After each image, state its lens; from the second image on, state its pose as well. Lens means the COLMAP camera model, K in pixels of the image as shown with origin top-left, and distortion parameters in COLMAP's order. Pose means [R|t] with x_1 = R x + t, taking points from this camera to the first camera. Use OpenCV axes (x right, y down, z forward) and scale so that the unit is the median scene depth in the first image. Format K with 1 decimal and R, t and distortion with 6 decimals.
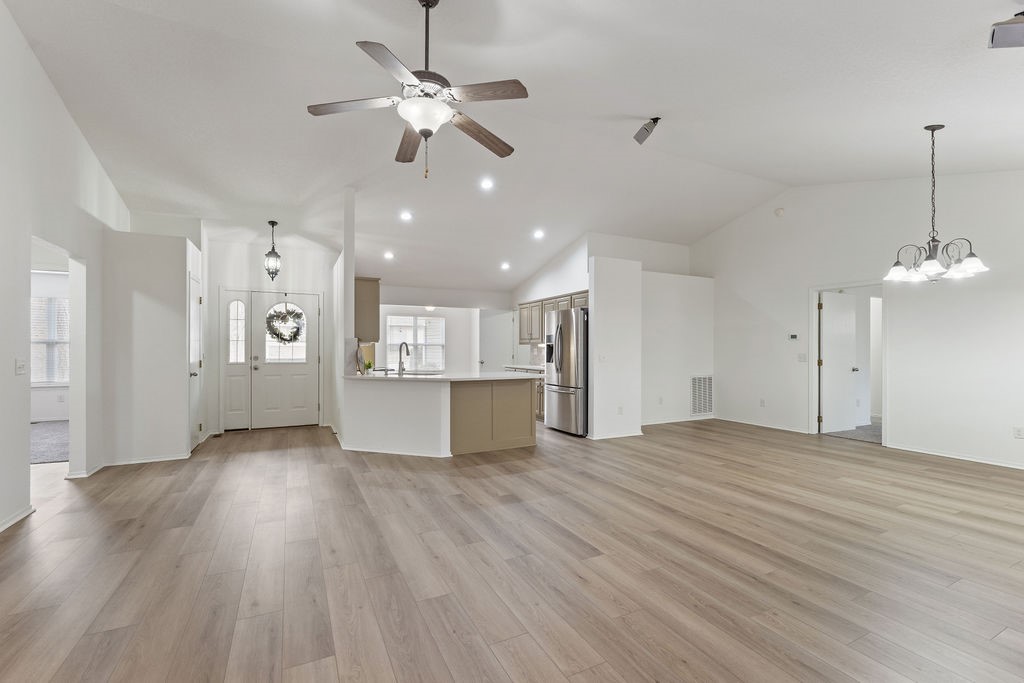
lens RADIAL K [[443.5, 0, 512.0], [0, 443.5, 349.4], [0, 0, 1]] dist [-0.002012, -0.000143]
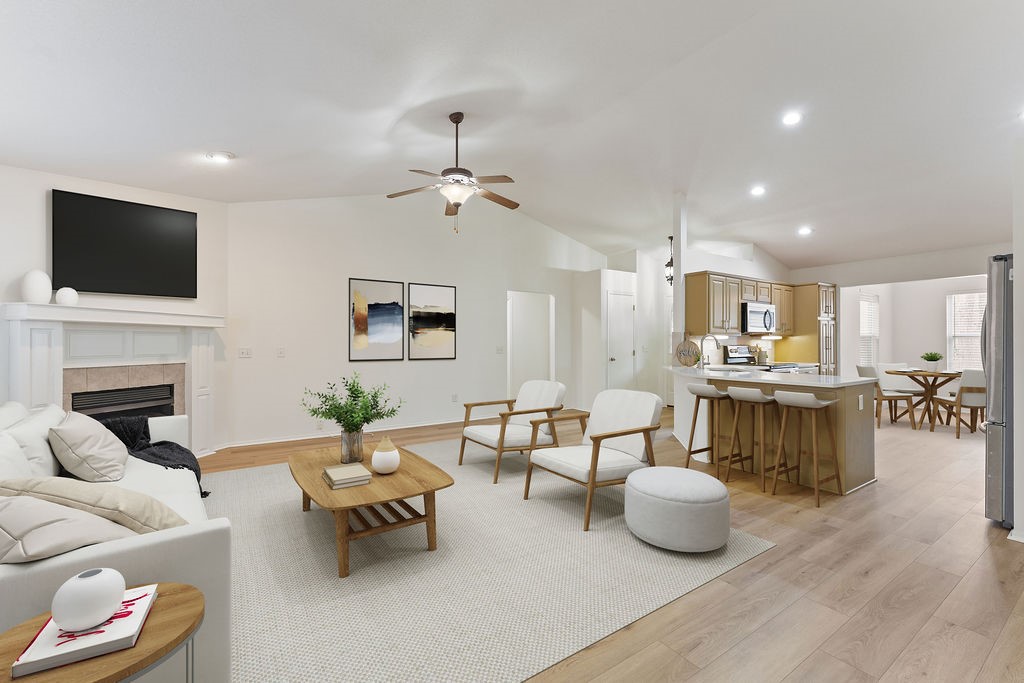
lens RADIAL K [[430.6, 0, 512.0], [0, 430.6, 341.5], [0, 0, 1]] dist [0.000739, 0.000093]
pose [[0.118741, -0.006502, -0.992904, 0.702023], [0.002689, 0.999977, -0.006227, 0.001550], [0.992922, -0.001931, 0.118756, 0.533244]]
